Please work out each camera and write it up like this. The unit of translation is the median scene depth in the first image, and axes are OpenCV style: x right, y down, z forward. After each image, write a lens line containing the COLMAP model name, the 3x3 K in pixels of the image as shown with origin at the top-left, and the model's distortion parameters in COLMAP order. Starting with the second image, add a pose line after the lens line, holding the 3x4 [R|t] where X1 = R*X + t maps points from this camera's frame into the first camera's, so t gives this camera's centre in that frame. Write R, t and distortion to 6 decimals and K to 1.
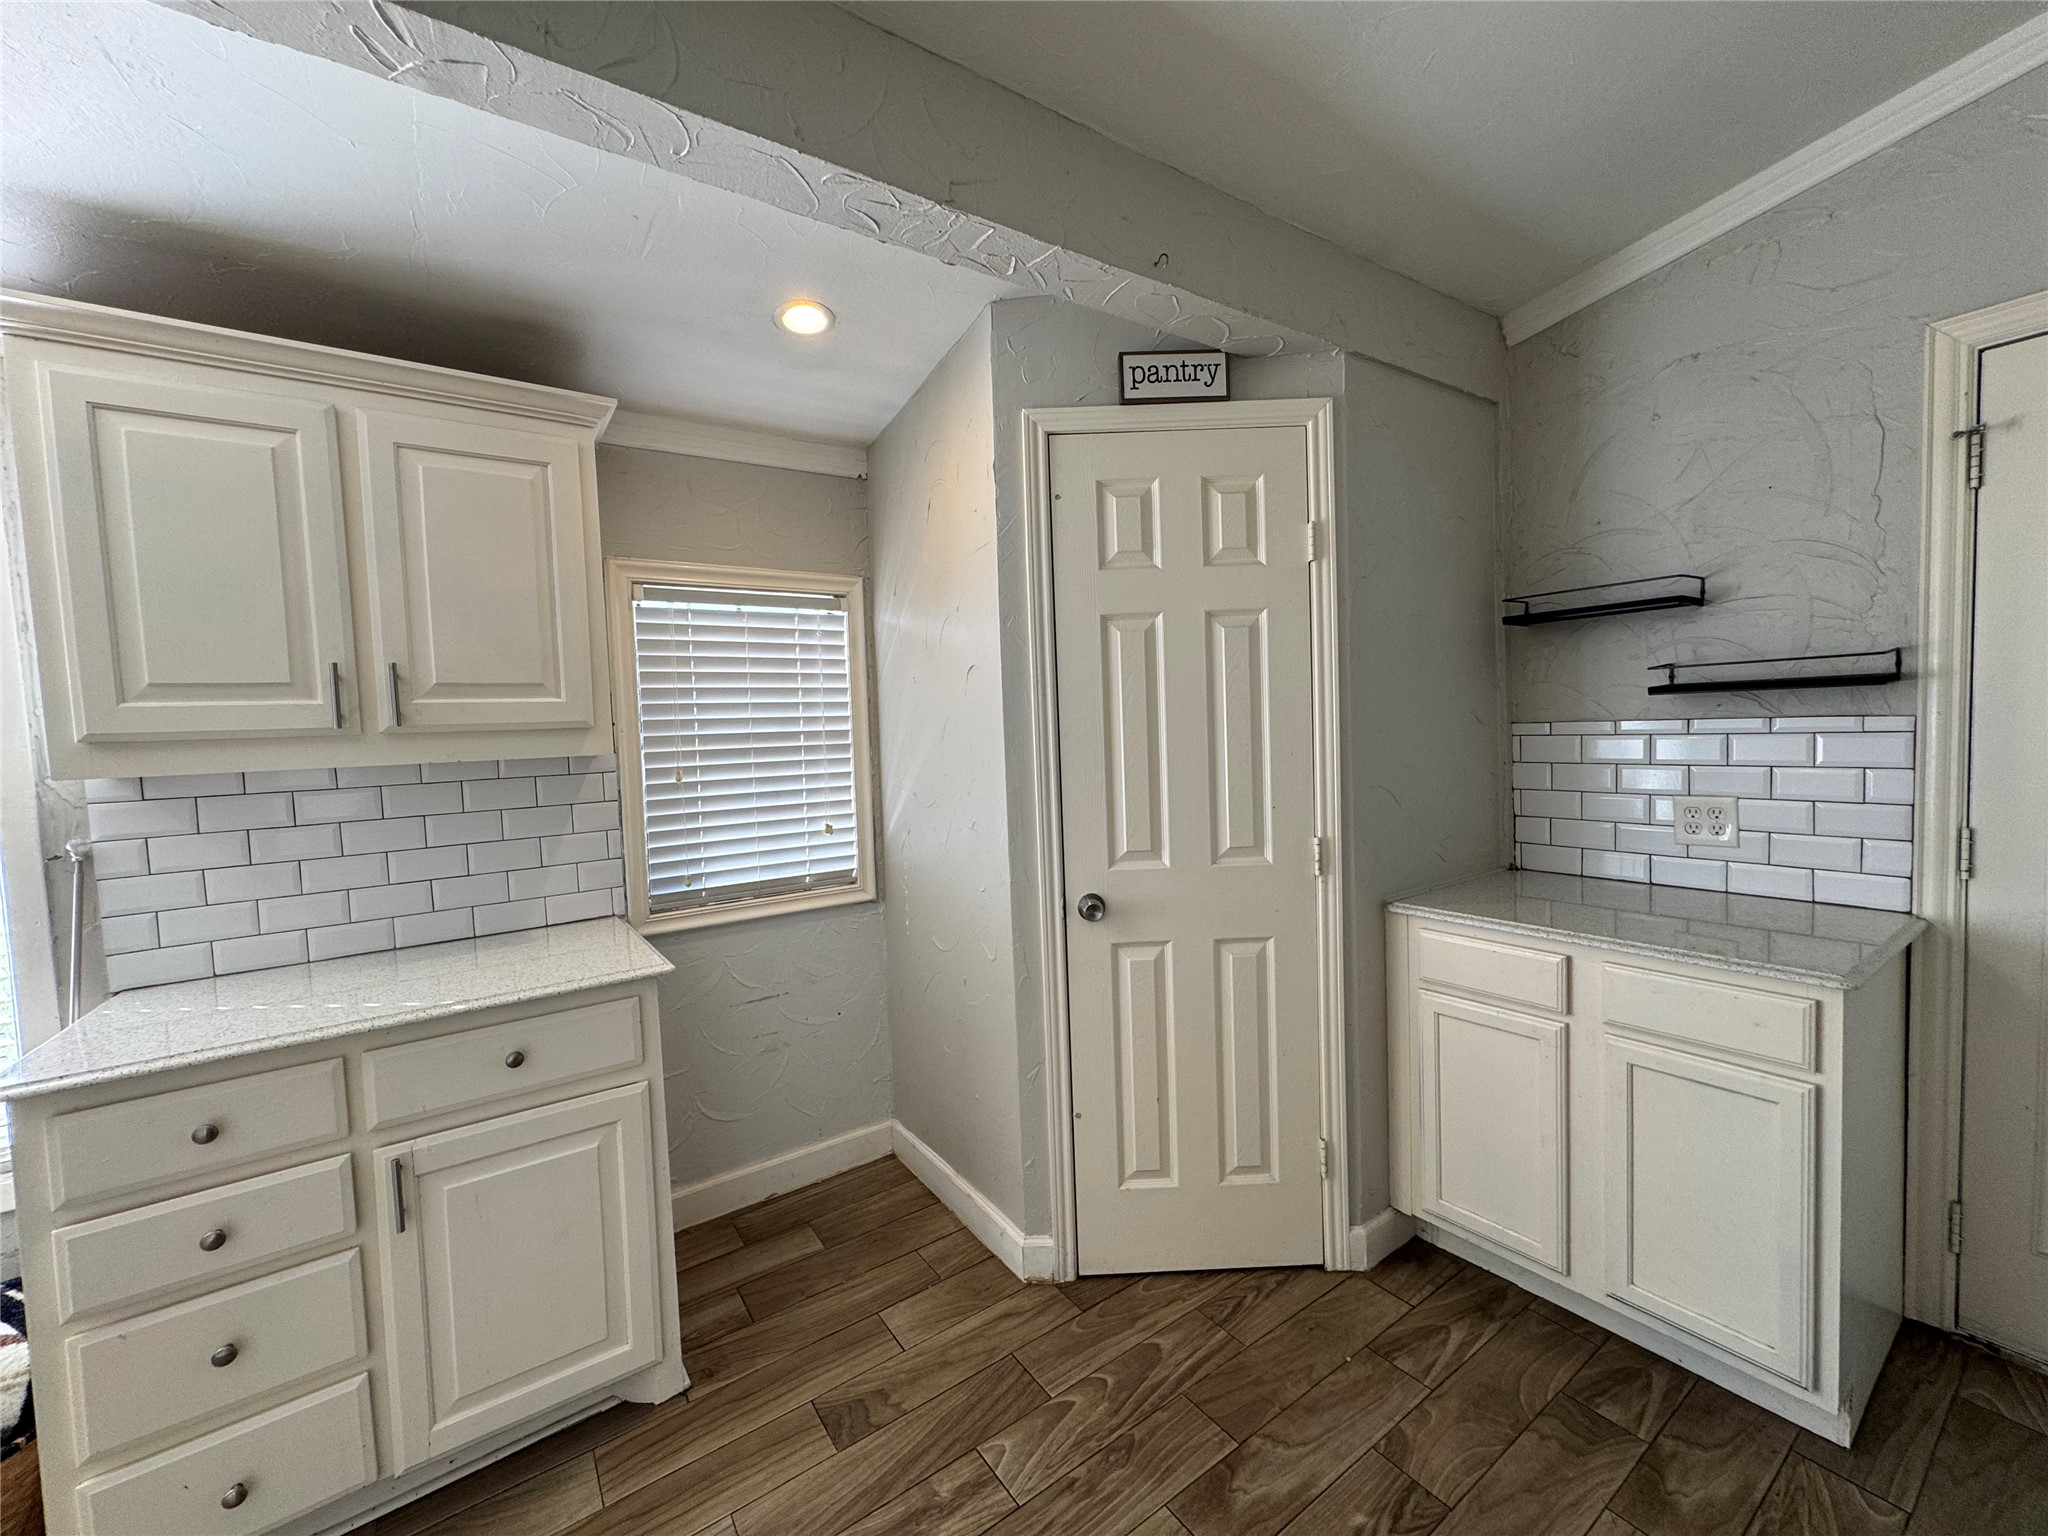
lens RADIAL K [[816.9, 0, 1024.0], [0, 816.9, 768.0], [0, 0, 1]] dist [-0.000791, 0.000035]
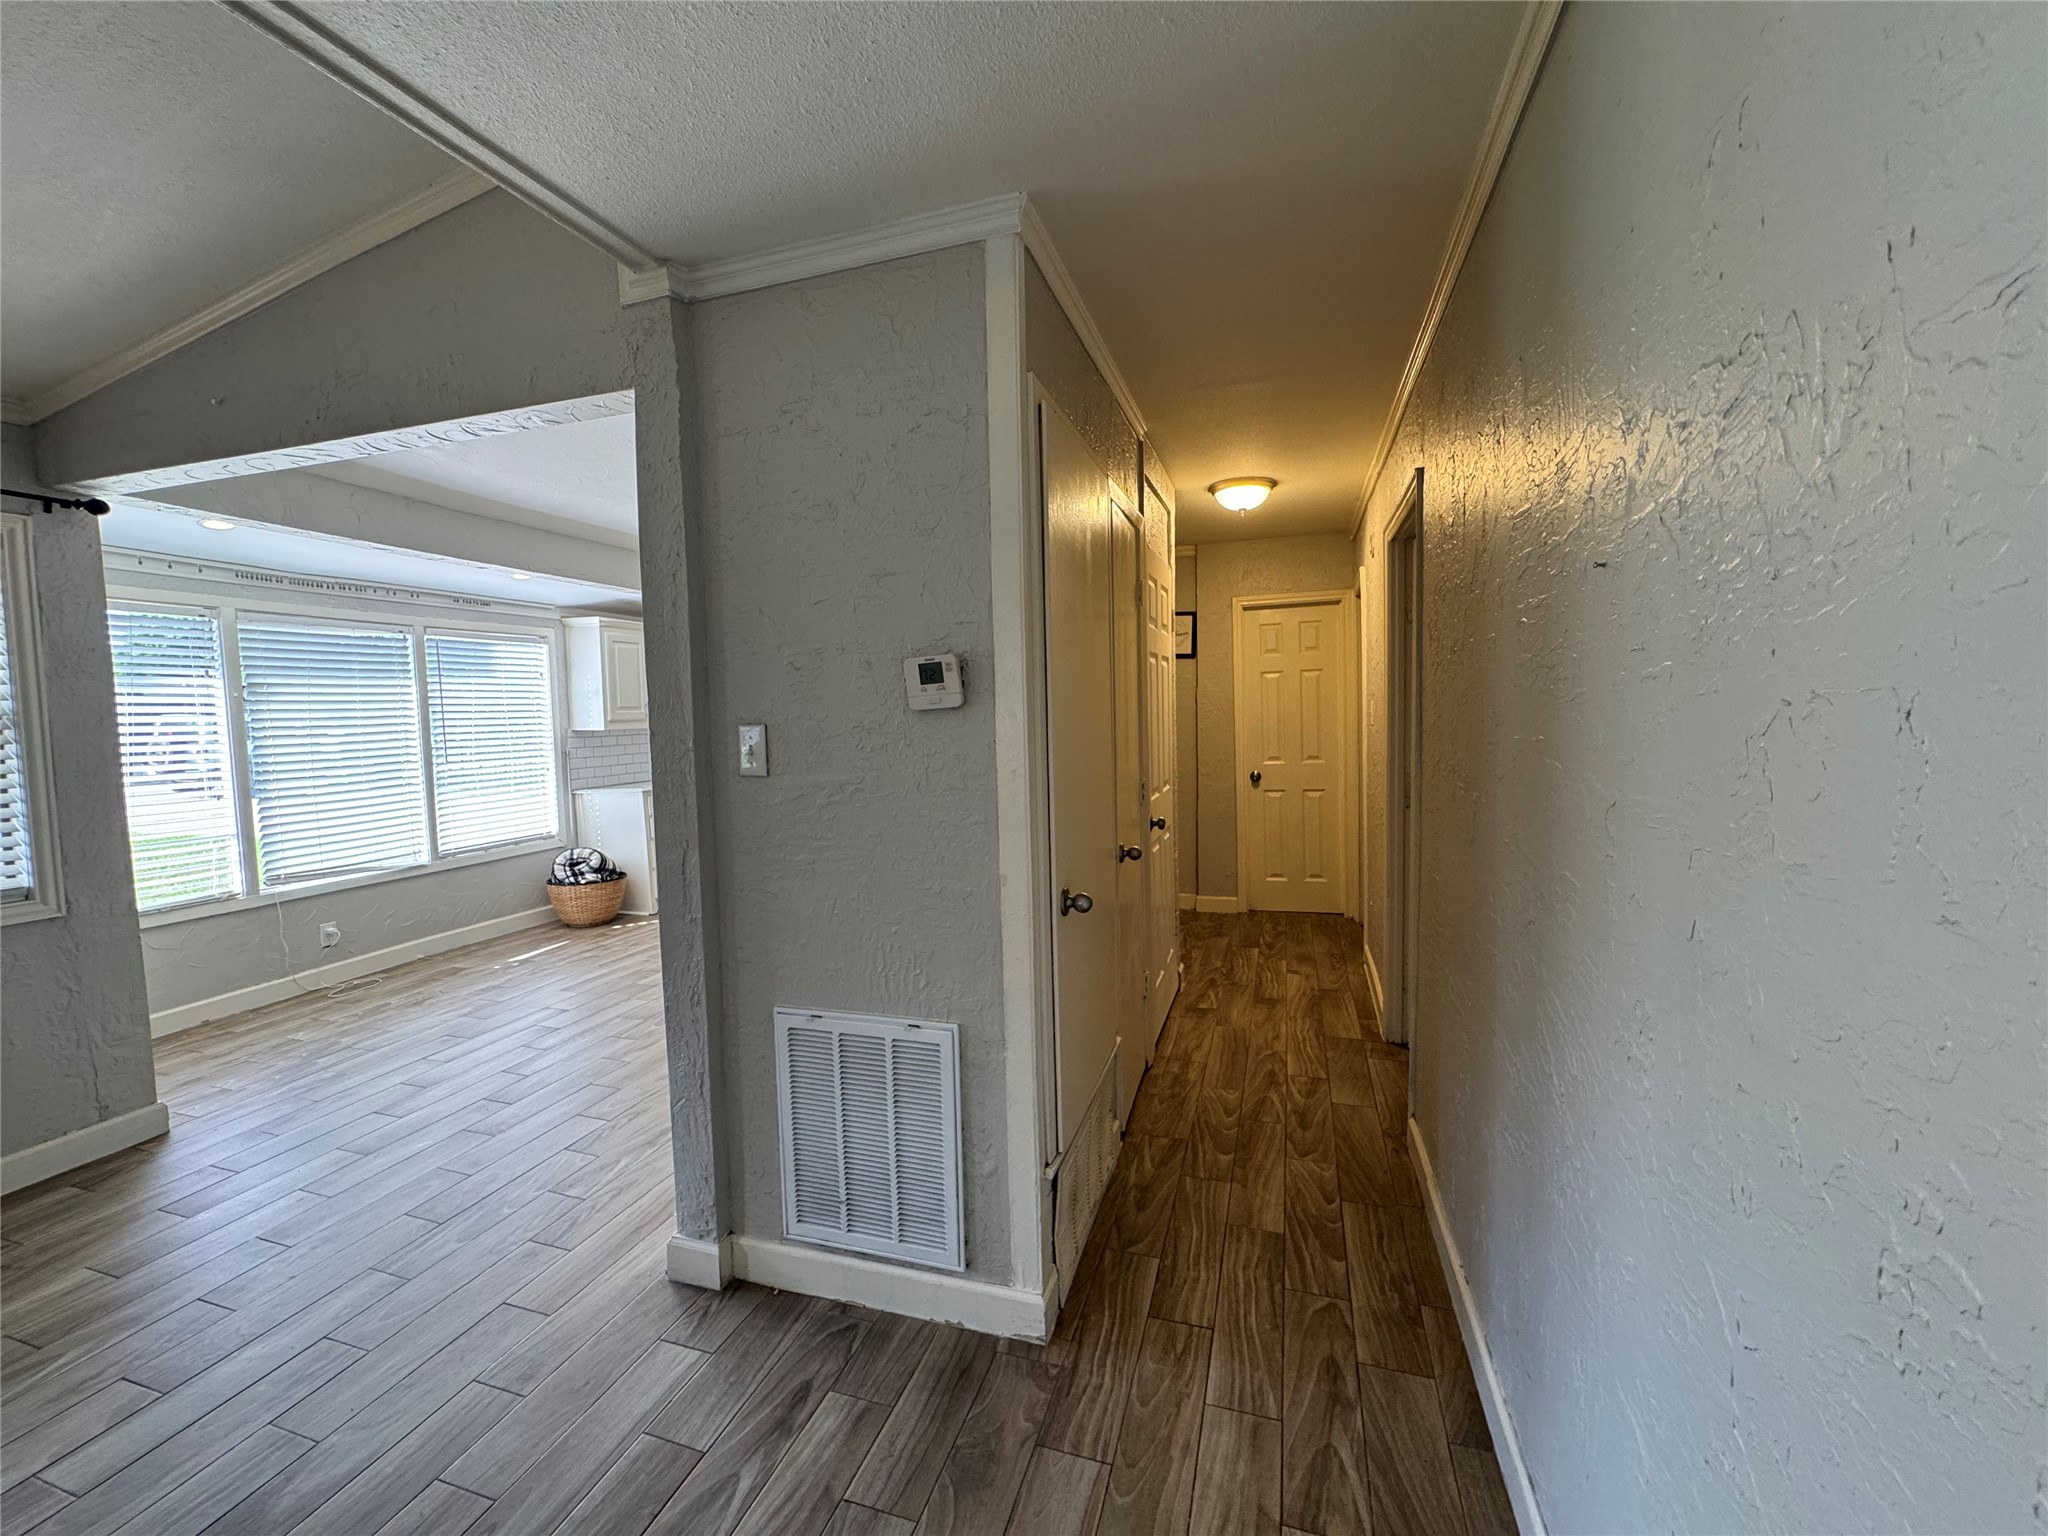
lens RADIAL K [[816.9, 0, 1024.0], [0, 816.9, 768.0], [0, 0, 1]] dist [-0.000791, 0.000035]
pose [[0.796896, -0.024347, 0.603626, -1.487751], [0.028912, 0.999580, 0.002149, 0.197363], [-0.603424, 0.015739, 0.797265, -2.732725]]
